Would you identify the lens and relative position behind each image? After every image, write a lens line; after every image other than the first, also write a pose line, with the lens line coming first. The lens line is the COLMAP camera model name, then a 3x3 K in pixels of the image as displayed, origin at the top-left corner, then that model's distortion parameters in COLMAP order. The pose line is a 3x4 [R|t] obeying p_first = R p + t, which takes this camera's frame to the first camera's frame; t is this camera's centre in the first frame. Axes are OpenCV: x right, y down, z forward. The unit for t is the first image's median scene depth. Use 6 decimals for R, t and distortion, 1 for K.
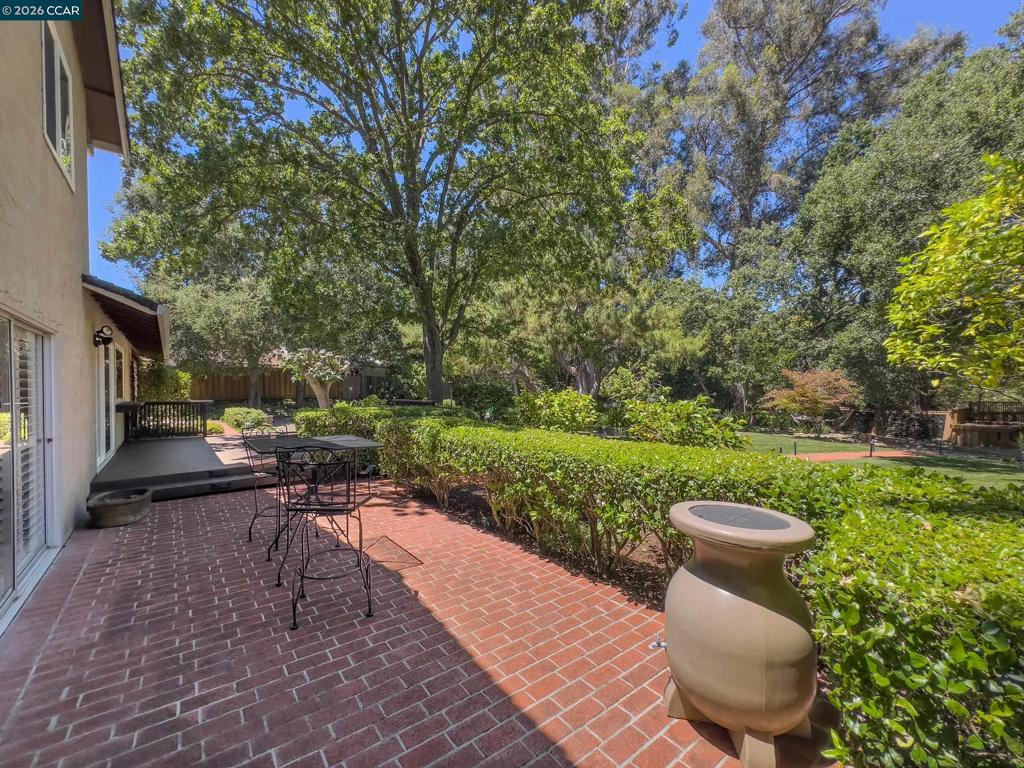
lens RADIAL K [[409.0, 0, 512.0], [0, 409.0, 384.0], [0, 0, 1]] dist [-0.000572, -0.000050]
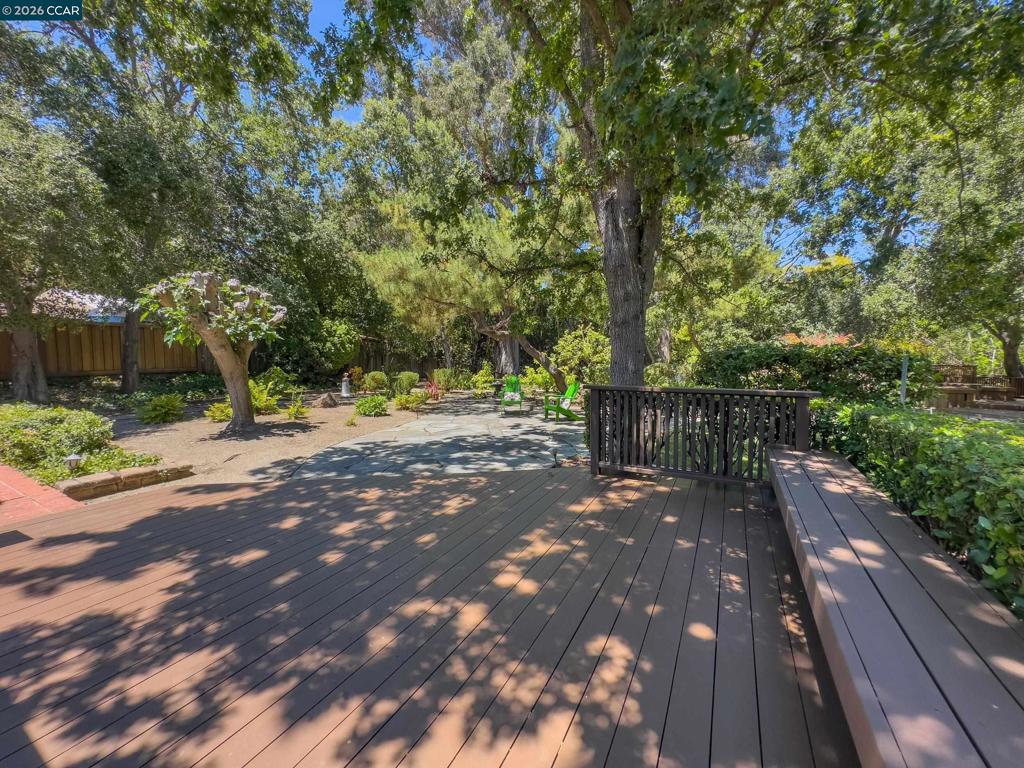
lens RADIAL K [[413.6, 0, 512.0], [0, 413.6, 384.0], [0, 0, 1]] dist [0.000526, 0.000073]
pose [[0.942585, -0.029493, 0.332662, -0.281560], [0.001951, 0.996562, 0.082823, 0.001037], [-0.333961, -0.077419, 0.939402, 0.372127]]
